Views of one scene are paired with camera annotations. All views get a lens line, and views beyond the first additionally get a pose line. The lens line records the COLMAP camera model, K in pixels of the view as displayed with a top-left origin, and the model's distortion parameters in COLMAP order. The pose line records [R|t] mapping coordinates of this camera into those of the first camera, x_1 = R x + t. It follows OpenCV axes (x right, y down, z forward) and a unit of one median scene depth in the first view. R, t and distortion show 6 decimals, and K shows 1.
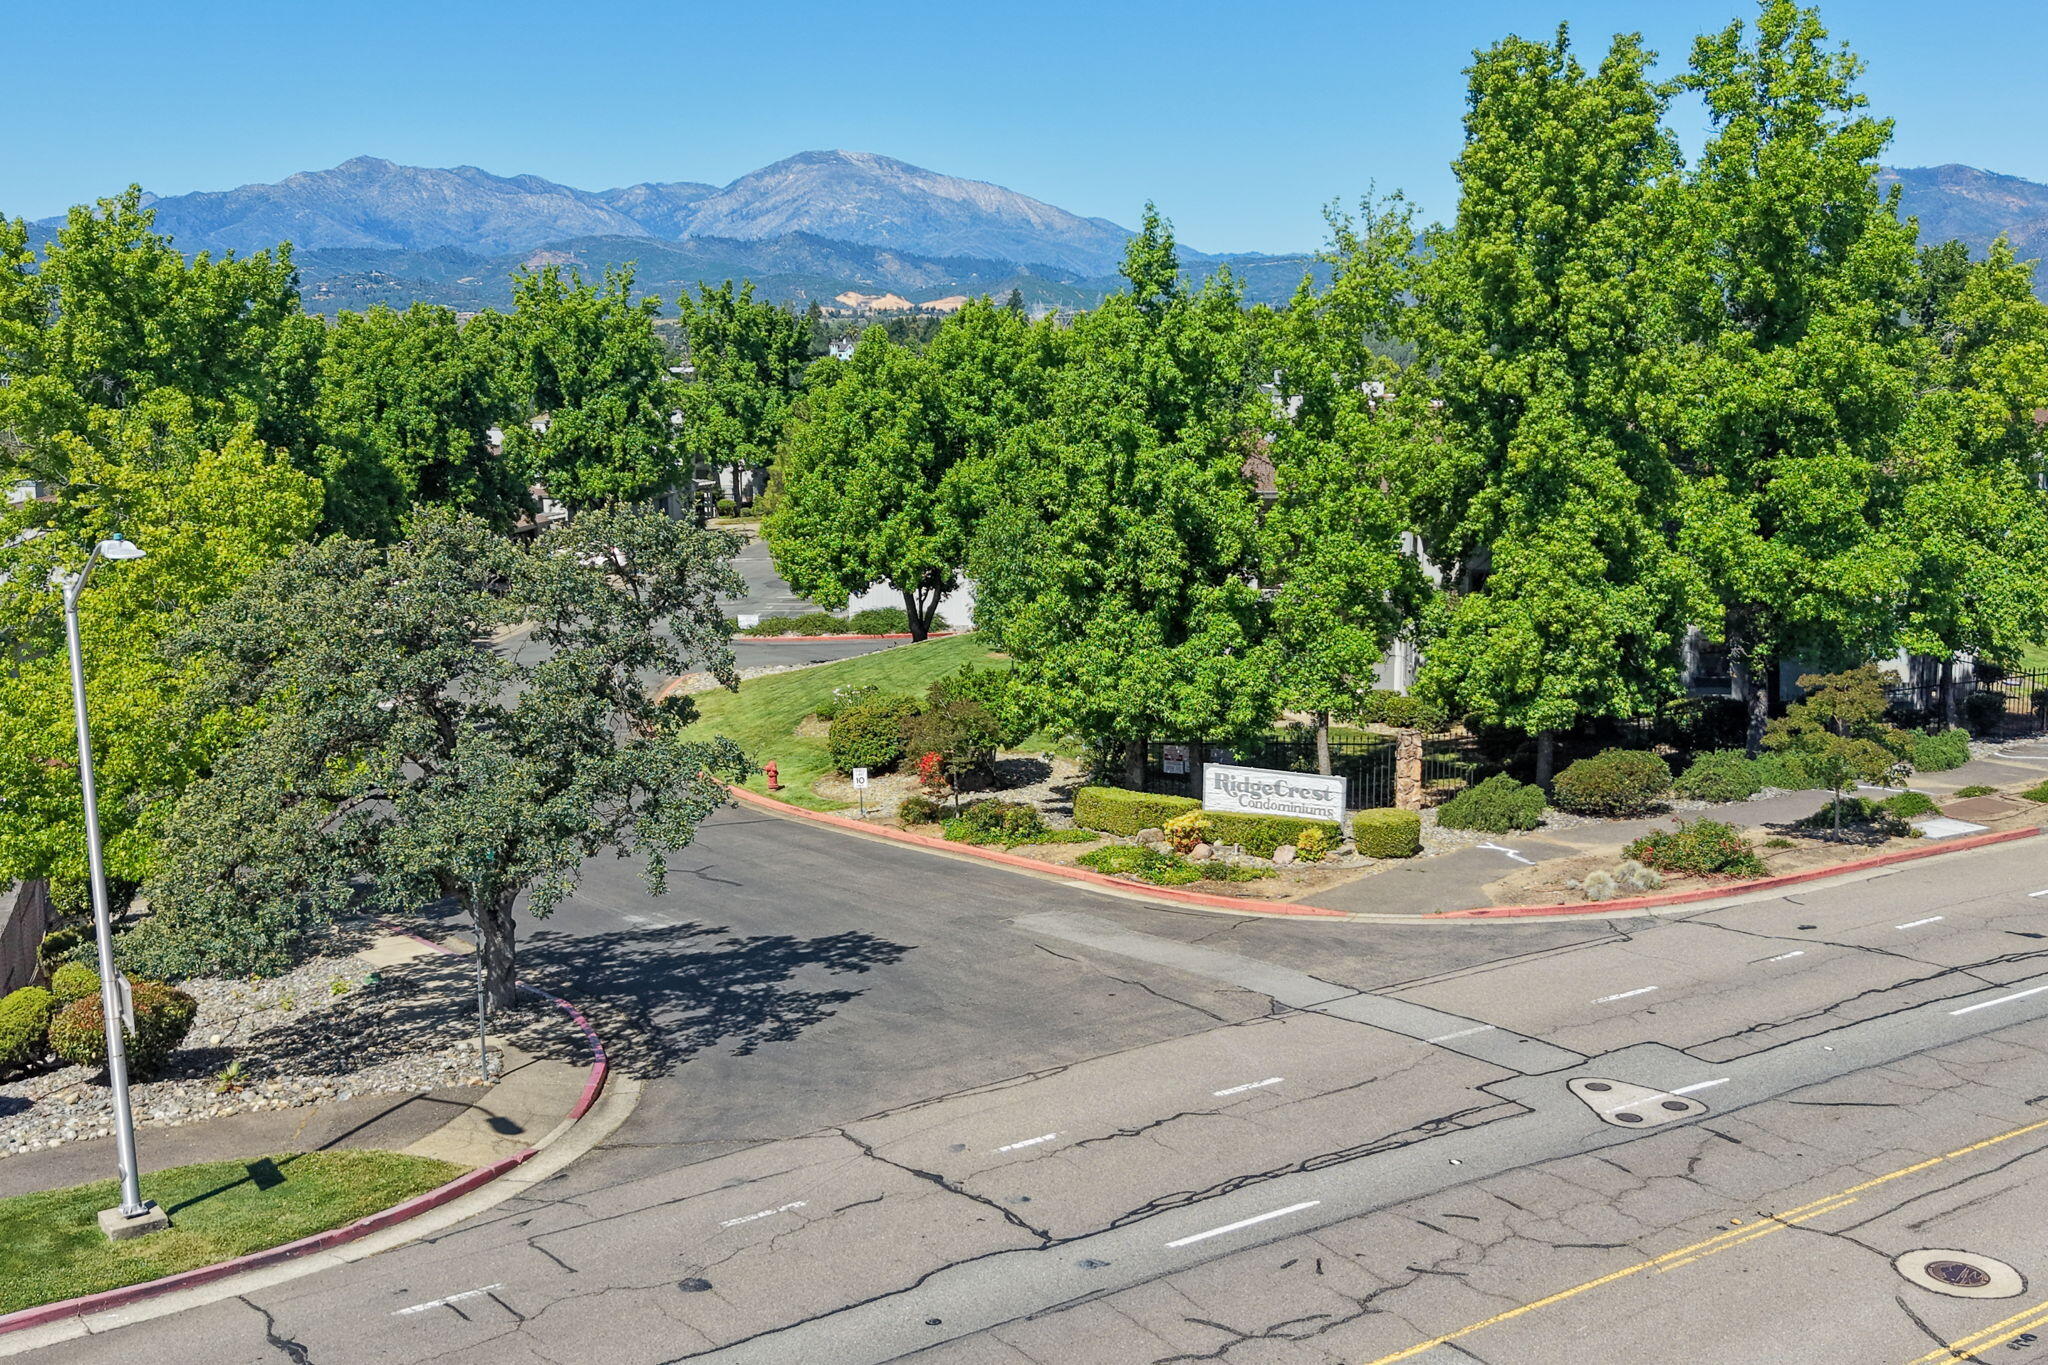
lens RADIAL K [[2259.4, 0, 1024.0], [0, 2259.4, 682.5], [0, 0, 1]] dist [0.222141, -0.618758]
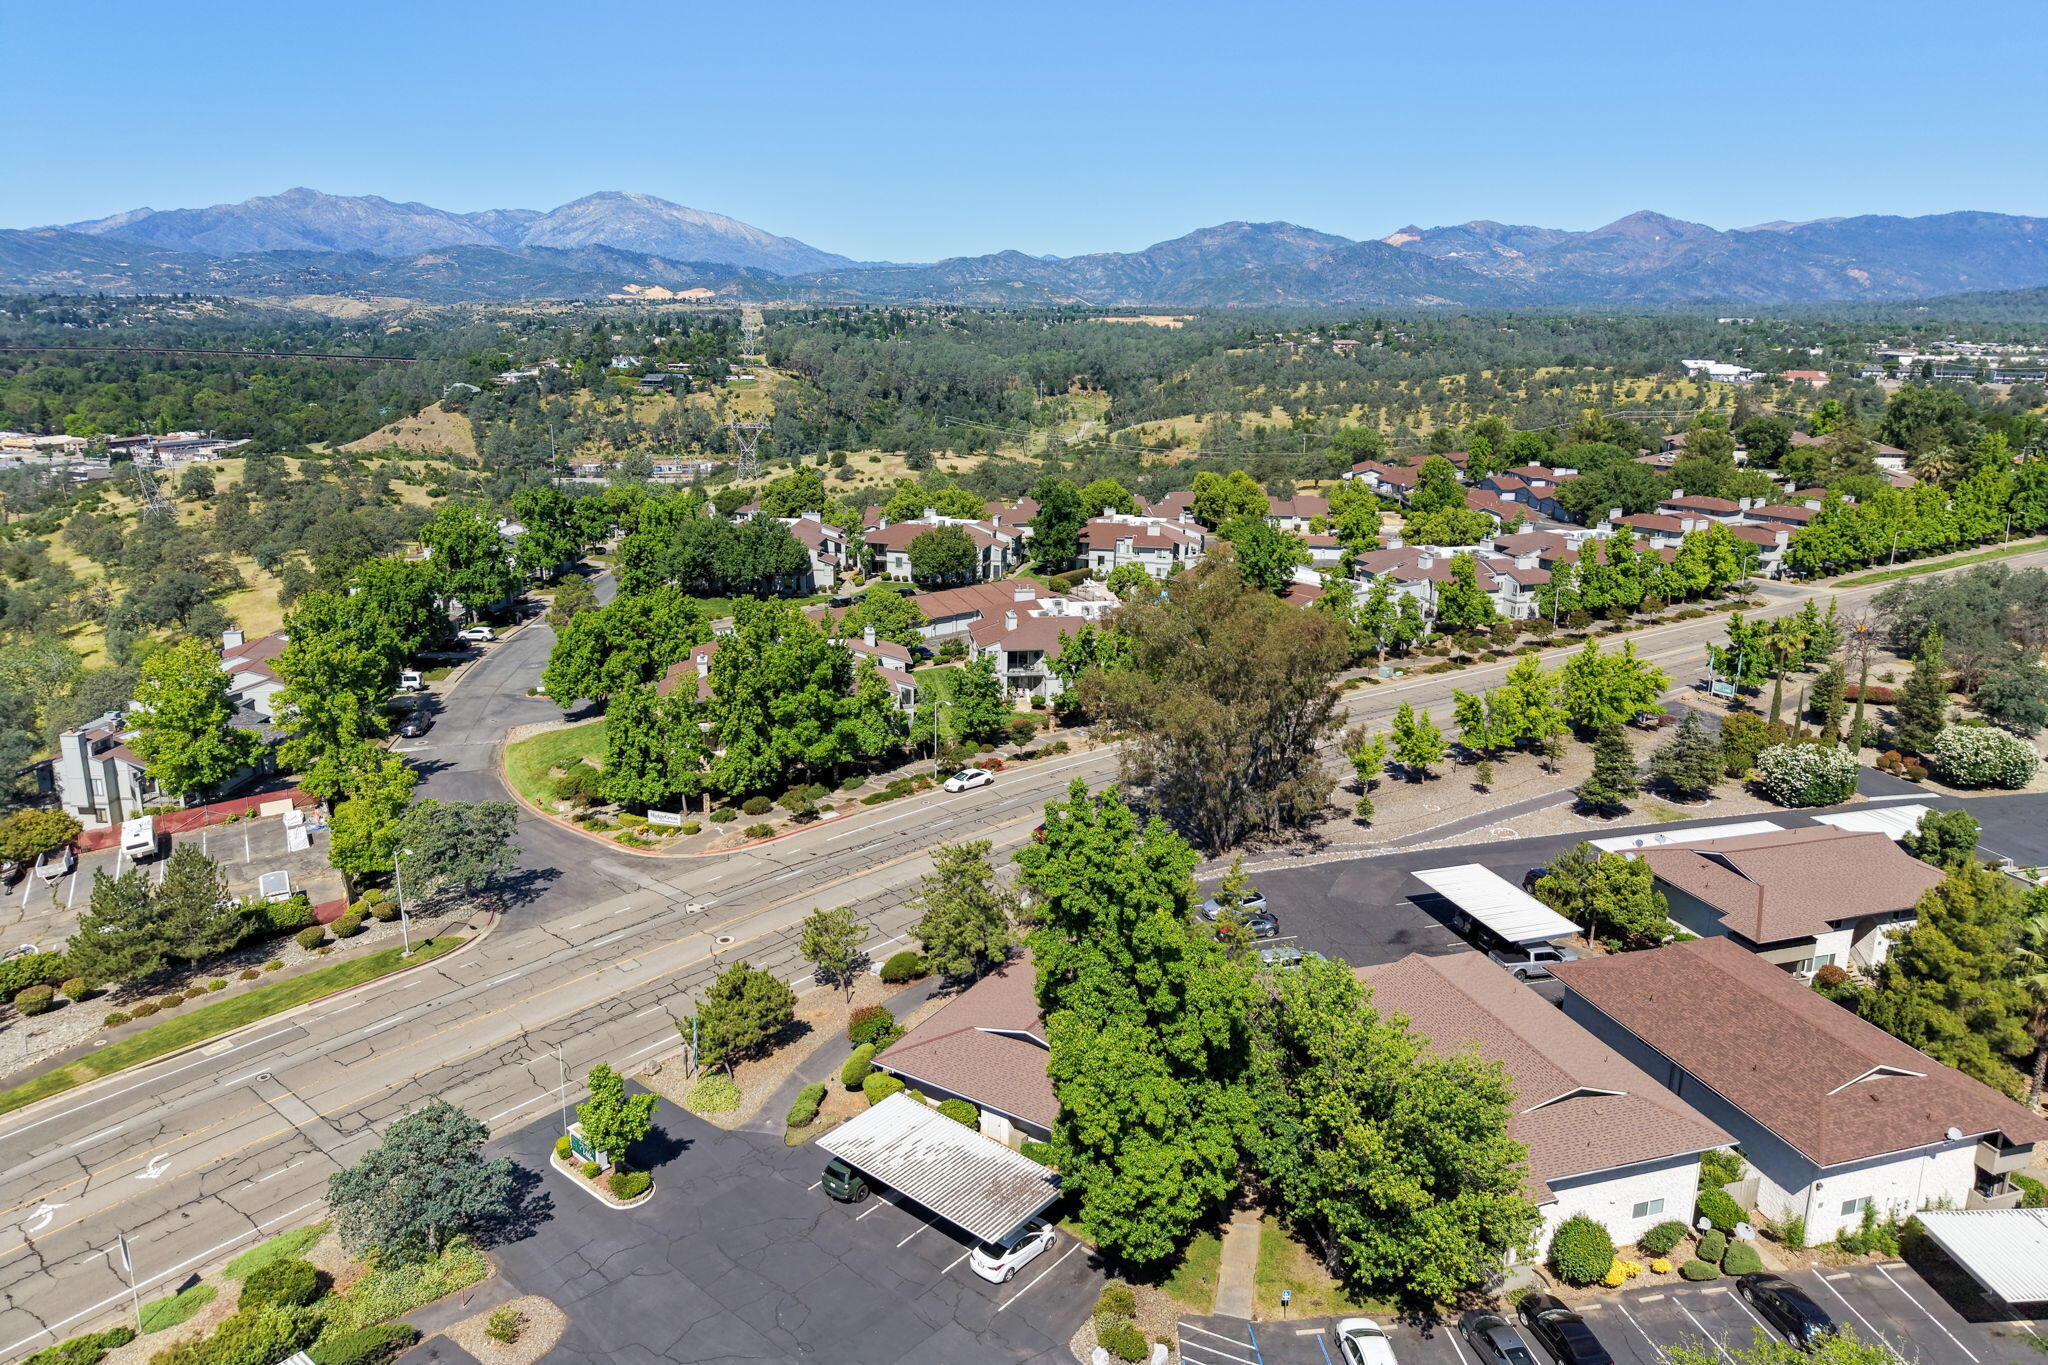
lens RADIAL K [[1361.1, 0, 1021.0], [0, 1361.1, 608.5], [0, 0, 1]] dist [0.019817, -0.002565]
pose [[0.980968, -0.028615, 0.192049, 0.273607], [0.016281, 0.997720, 0.065499, -0.466552], [-0.193485, -0.061126, 0.979197, -1.461531]]
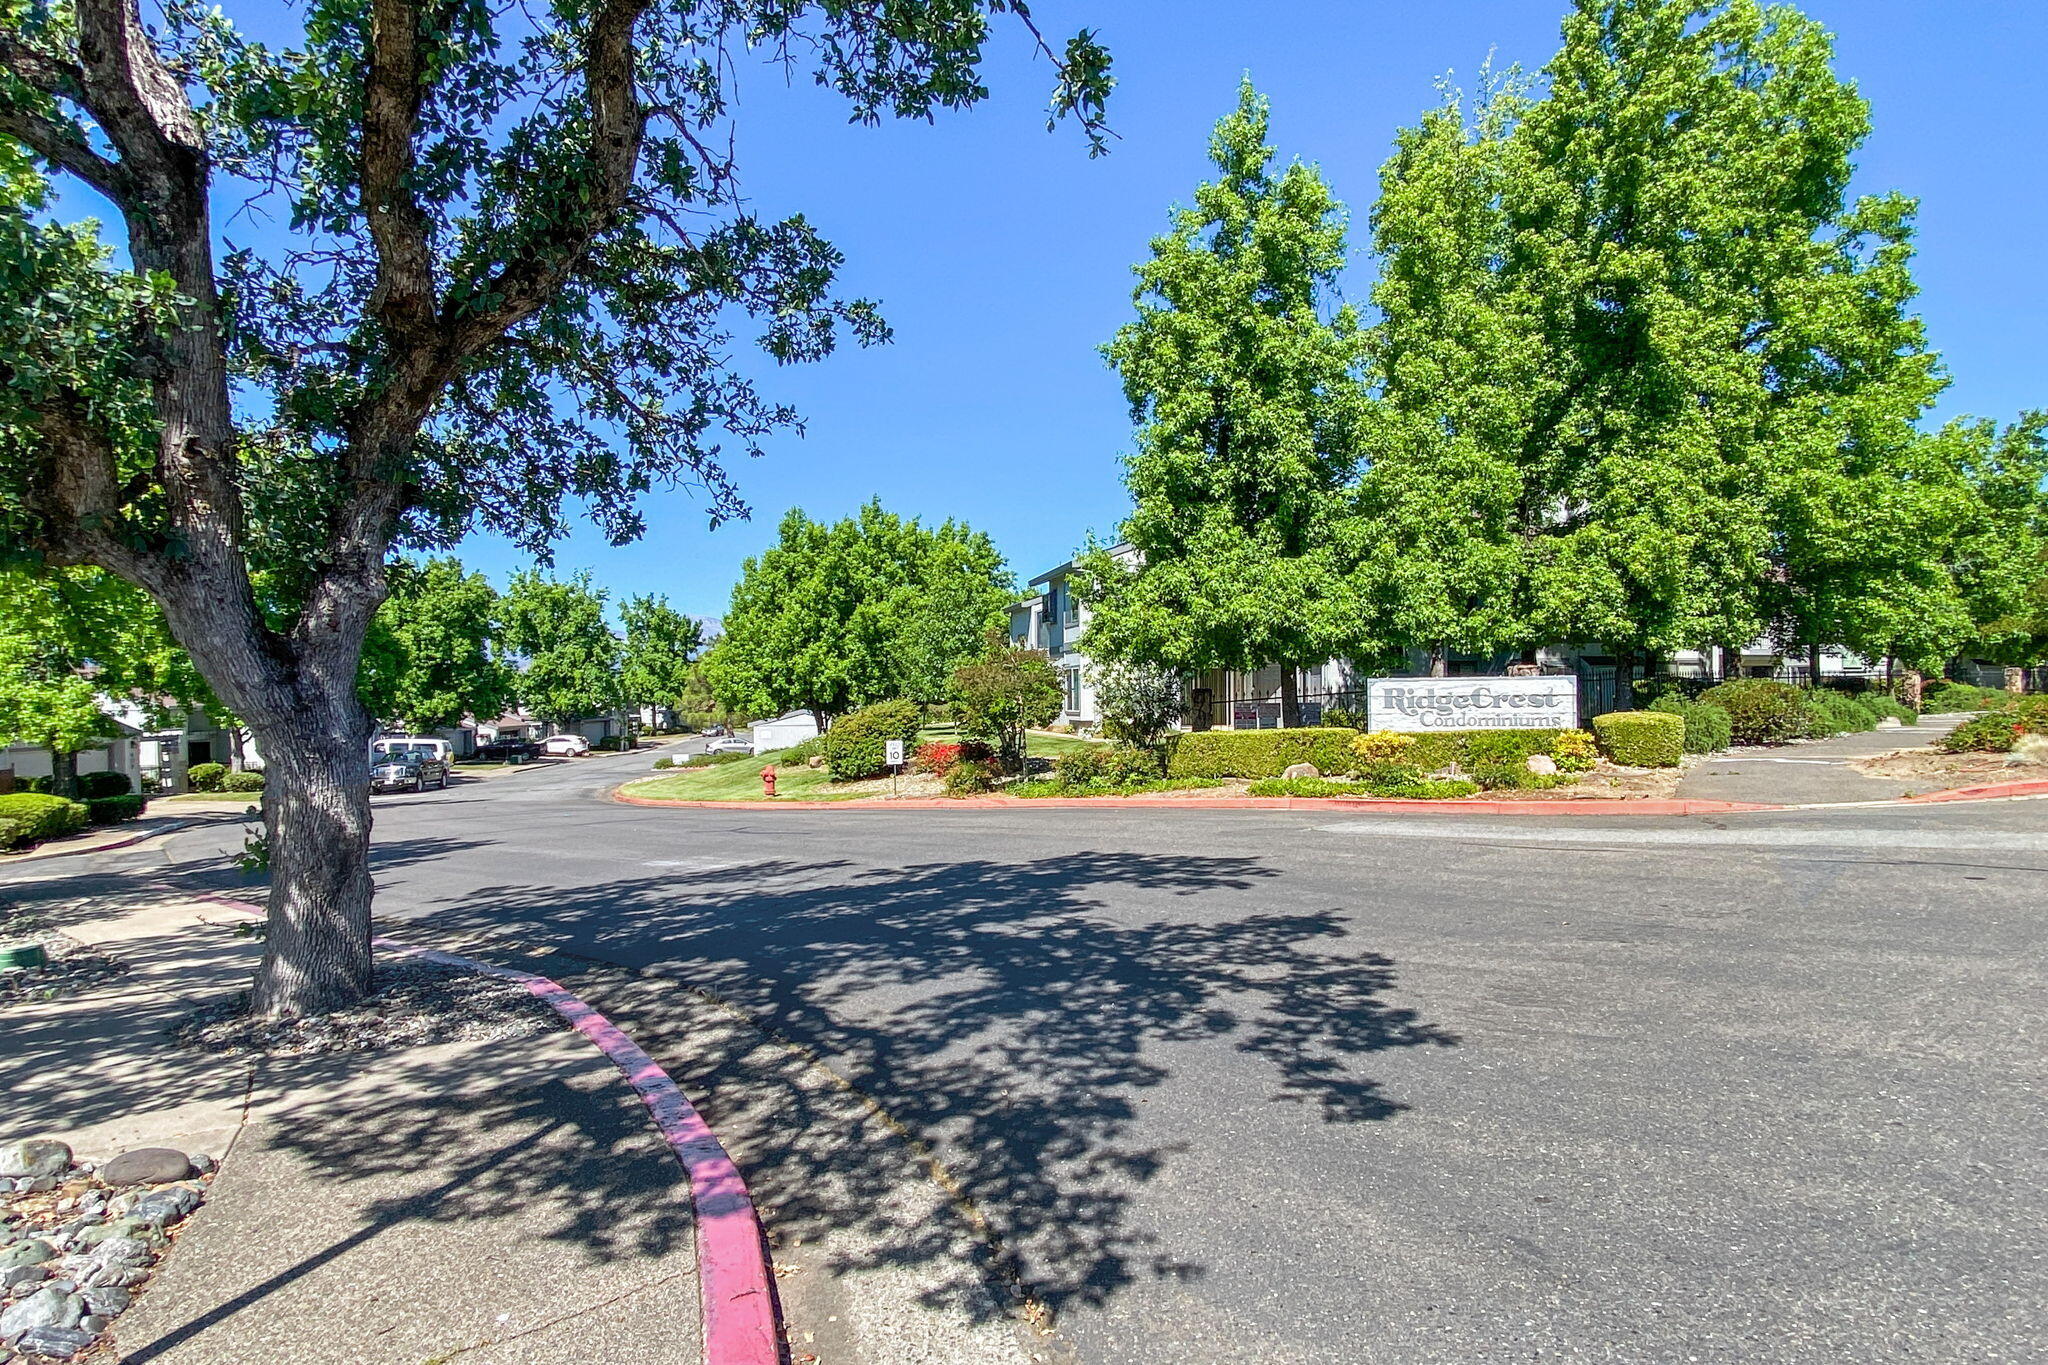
lens RADIAL K [[1116.0, 0, 1009.8], [0, 1116.0, 684.7], [0, 0, 1]] dist [0.067355, -0.070252]
pose [[0.980252, -0.008581, 0.197569, -0.127538], [0.041086, 0.986095, -0.161022, 0.097626], [-0.193440, 0.165959, 0.966974, 0.631006]]
